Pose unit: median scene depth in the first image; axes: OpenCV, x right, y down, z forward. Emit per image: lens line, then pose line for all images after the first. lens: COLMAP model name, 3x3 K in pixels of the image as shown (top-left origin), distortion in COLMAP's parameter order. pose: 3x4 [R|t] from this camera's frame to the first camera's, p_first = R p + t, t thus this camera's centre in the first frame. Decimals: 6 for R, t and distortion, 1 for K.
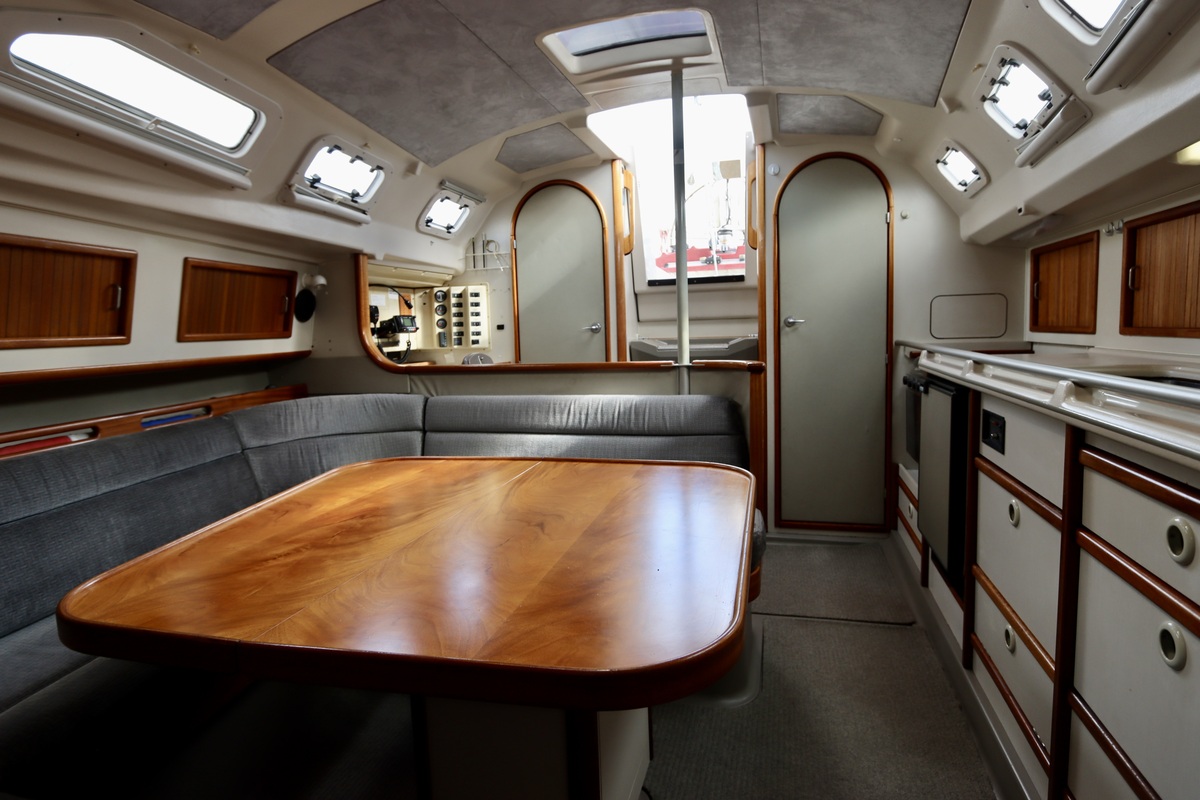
lens RADIAL K [[640.3, 0, 601.9], [0, 640.3, 393.1], [0, 0, 1]] dist [-0.012387, -0.000773]
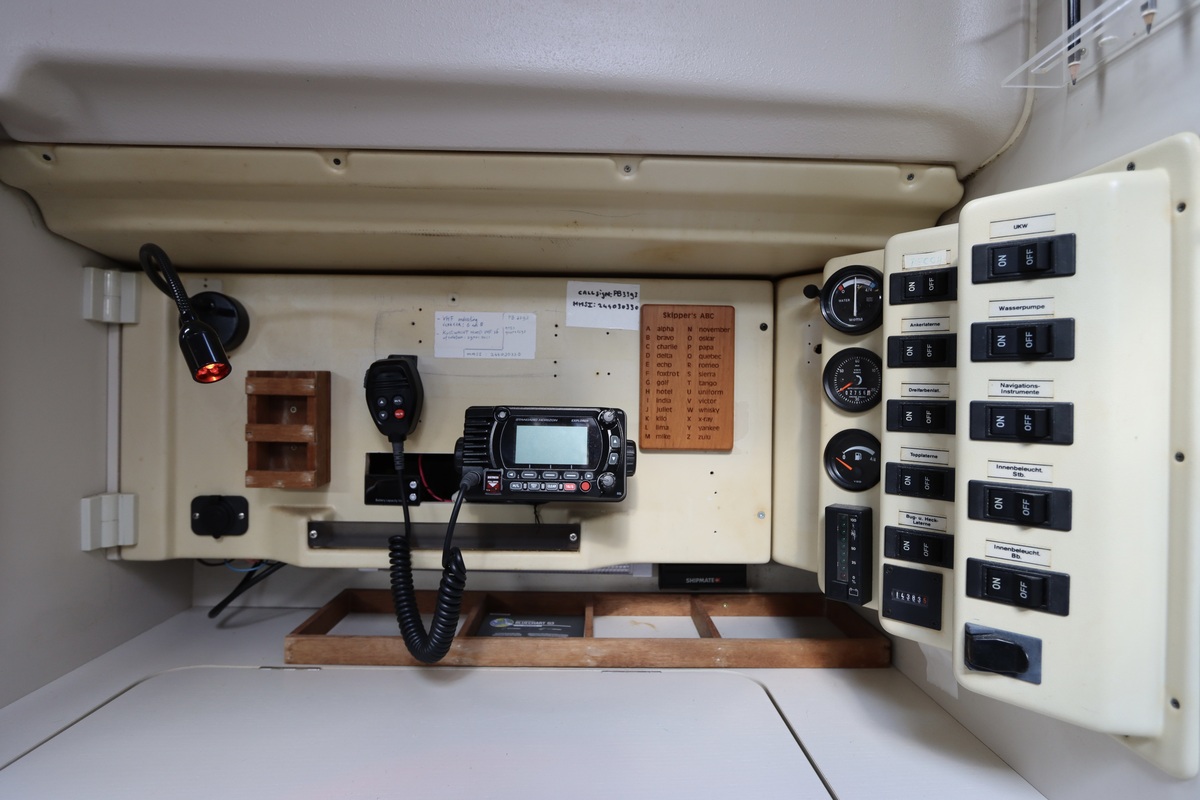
lens RADIAL K [[640.3, 0, 609.1], [0, 640.3, 389.7], [0, 0, 1]] dist [-0.012387, -0.000773]
pose [[0.290689, 0.033952, -0.956215, -0.135211], [-0.120778, 0.992678, -0.001470, -0.151059], [0.949164, 0.115917, 0.292661, 1.124041]]
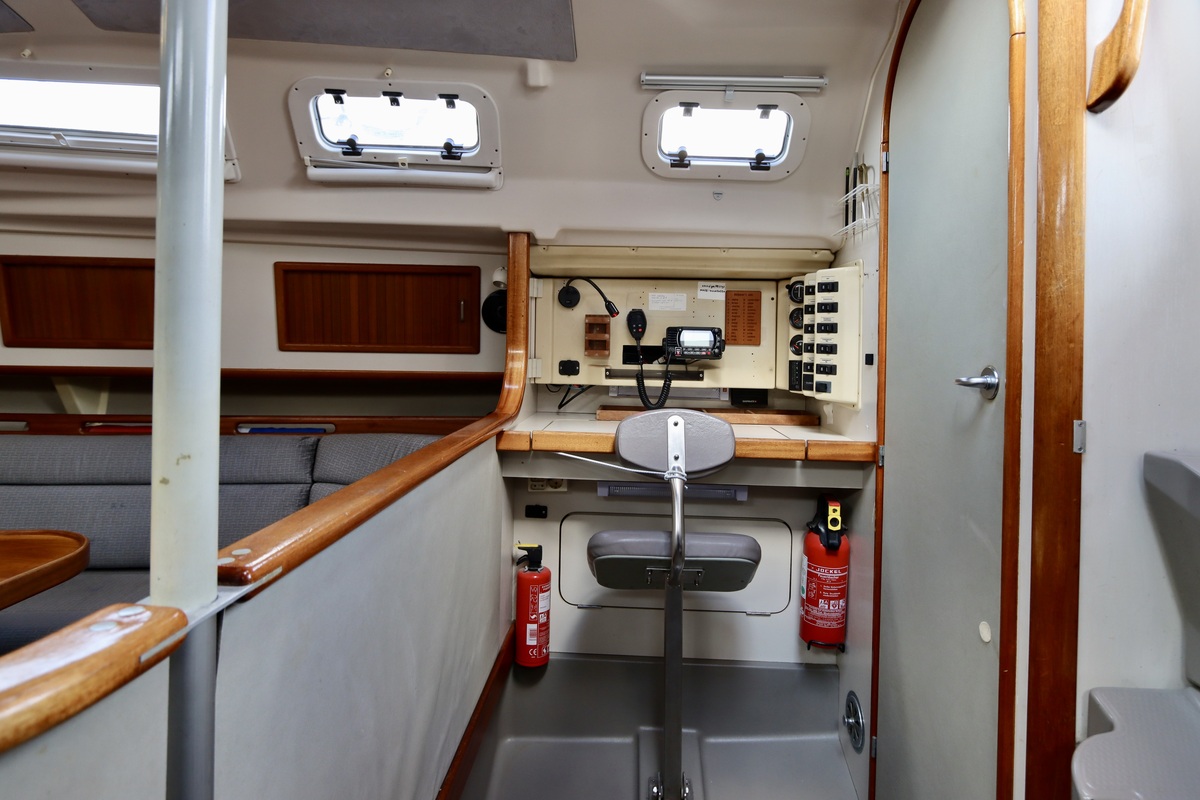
lens RADIAL K [[699.9, 0, 613.7], [0, 699.9, 336.2], [0, 0, 1]] dist [-0.007676, 0.001111]
pose [[0.225530, 0.032349, -0.973699, 0.335545], [-0.126433, 0.991968, 0.003671, -0.125268], [0.965997, 0.122280, 0.227809, 0.922487]]
